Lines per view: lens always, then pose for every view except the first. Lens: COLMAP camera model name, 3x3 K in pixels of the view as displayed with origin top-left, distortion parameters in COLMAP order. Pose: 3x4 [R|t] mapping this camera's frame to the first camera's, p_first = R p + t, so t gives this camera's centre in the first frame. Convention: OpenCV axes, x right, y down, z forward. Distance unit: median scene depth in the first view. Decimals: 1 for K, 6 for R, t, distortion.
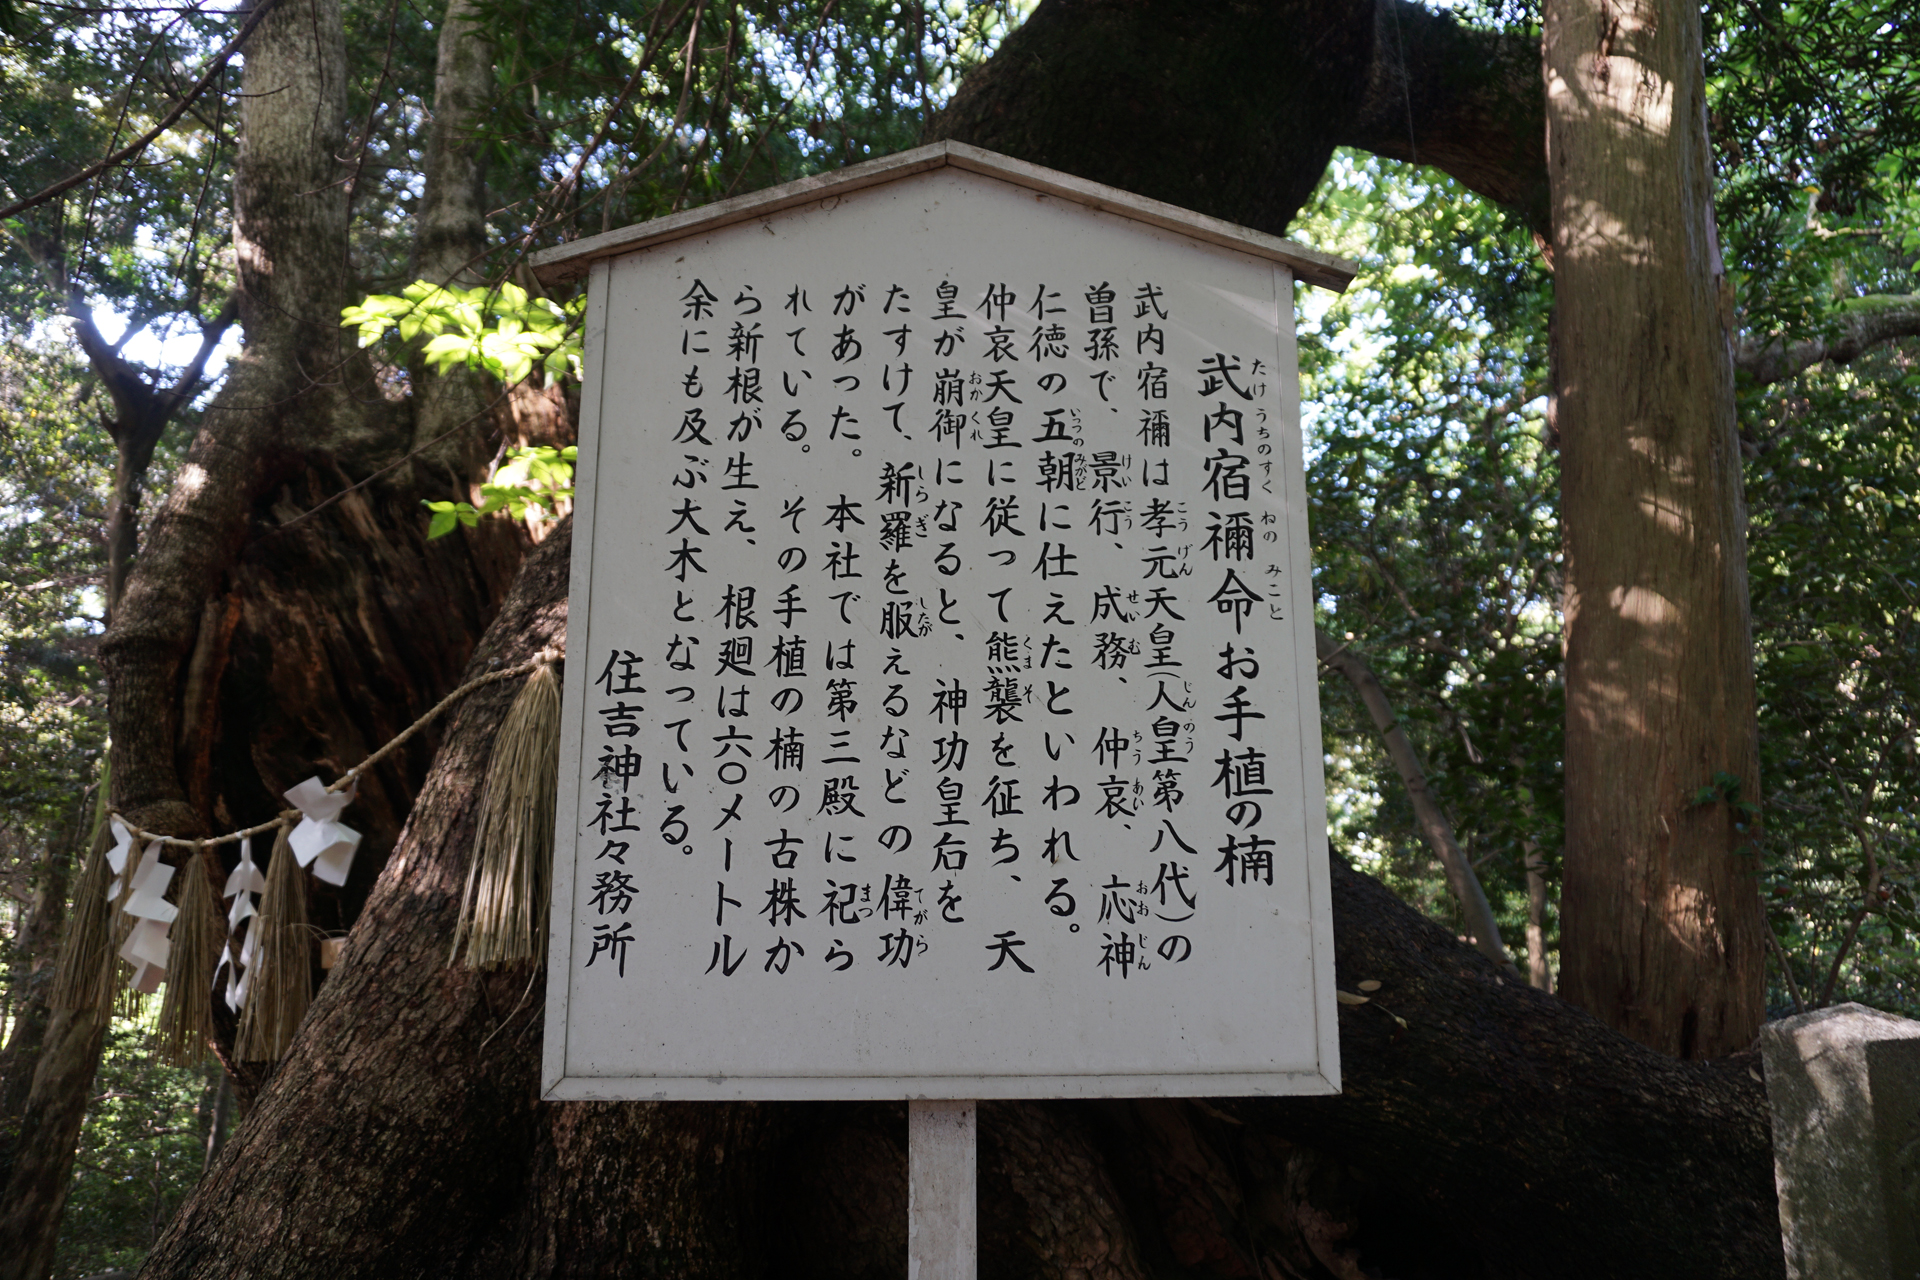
lens RADIAL K [[1261.3, 0, 966.4], [0, 1261.3, 620.2], [0, 0, 1]] dist [-0.027942, 0.001289]
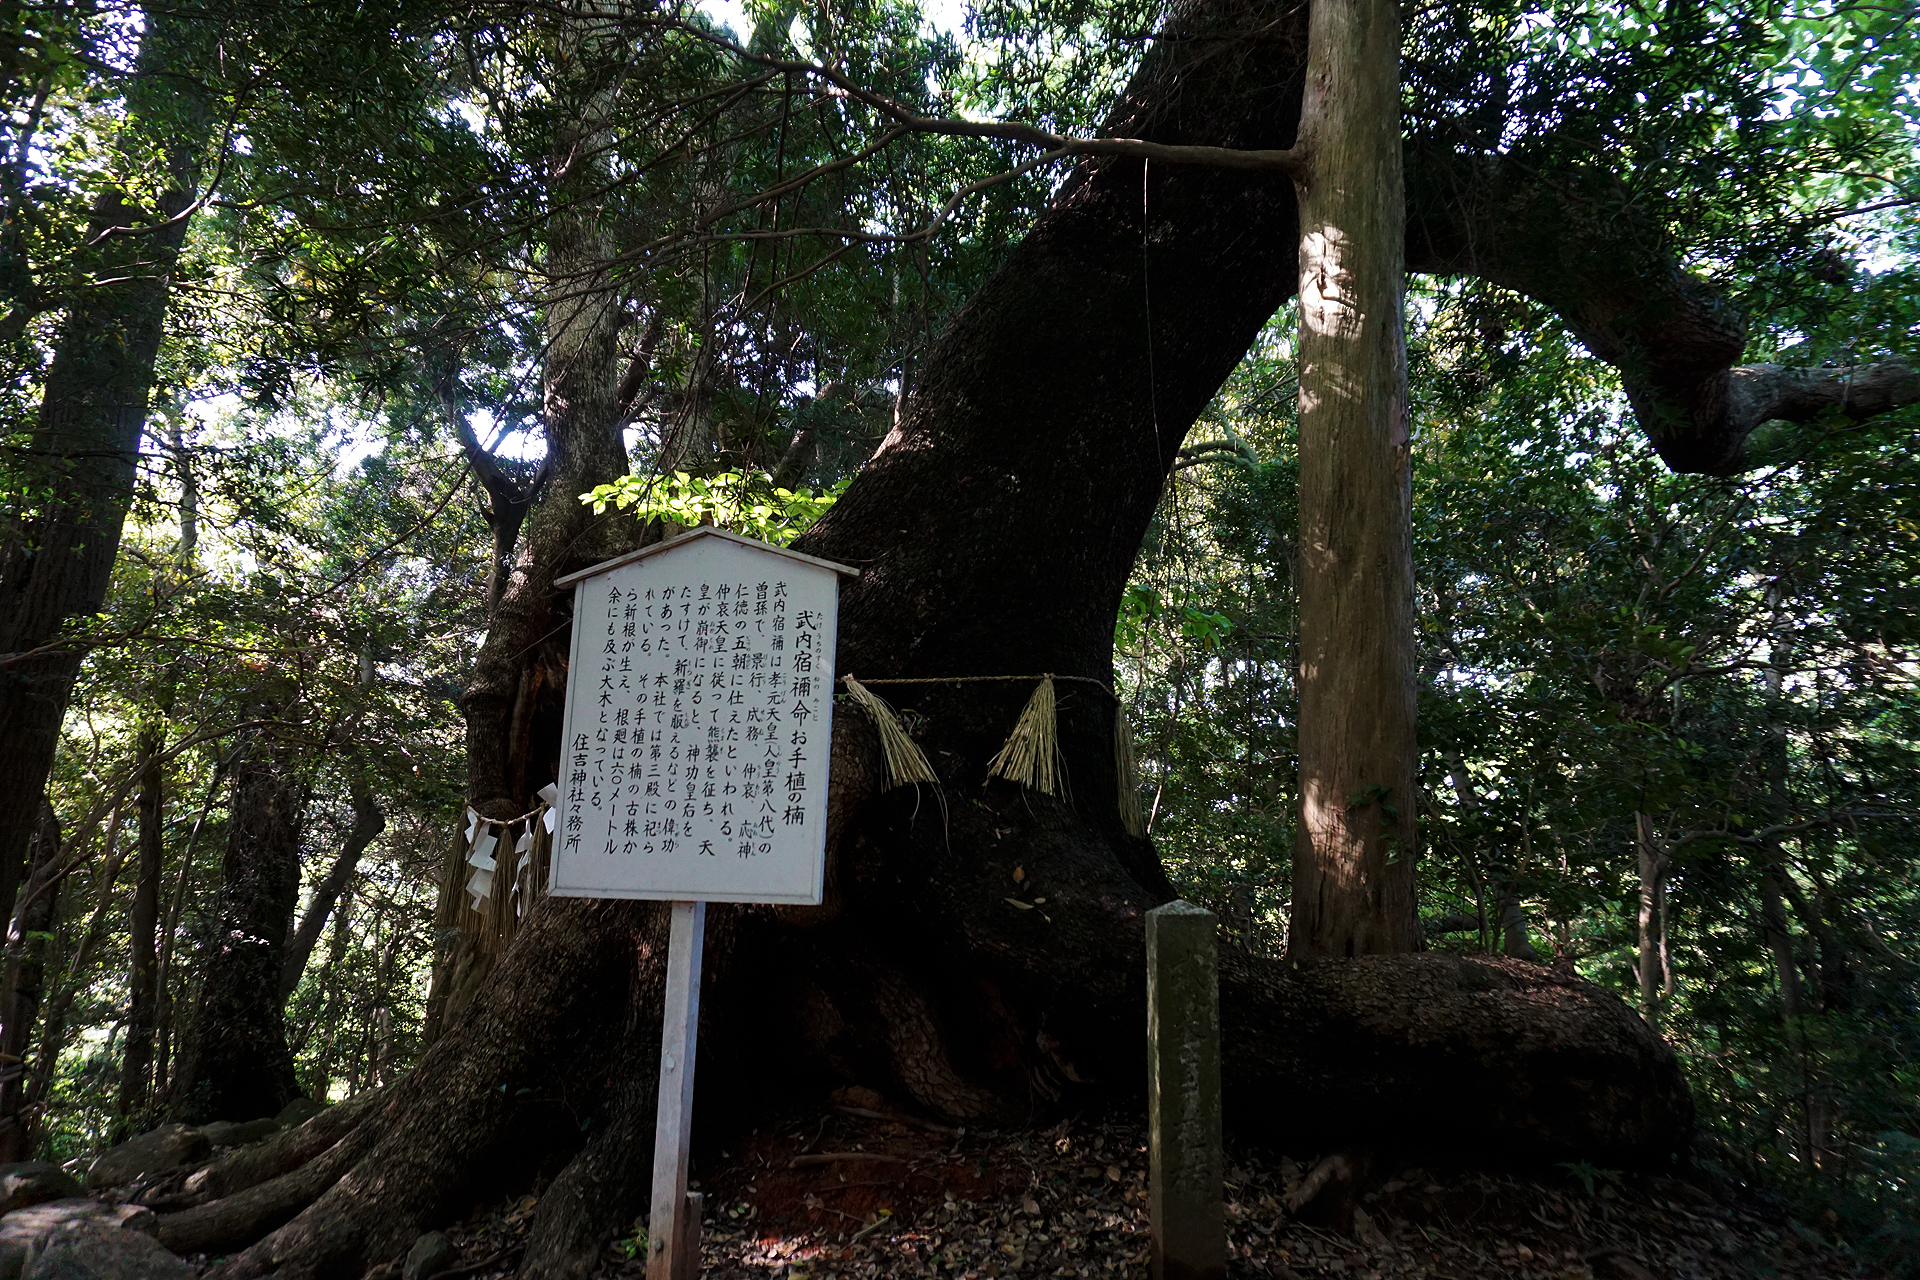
lens RADIAL K [[1261.3, 0, 966.4], [0, 1261.3, 620.2], [0, 0, 1]] dist [-0.027942, 0.001289]
pose [[0.967313, -0.025800, -0.252270, 1.169006], [0.023350, 0.999647, -0.012704, -0.160639], [0.252508, 0.006398, 0.967574, -1.349275]]
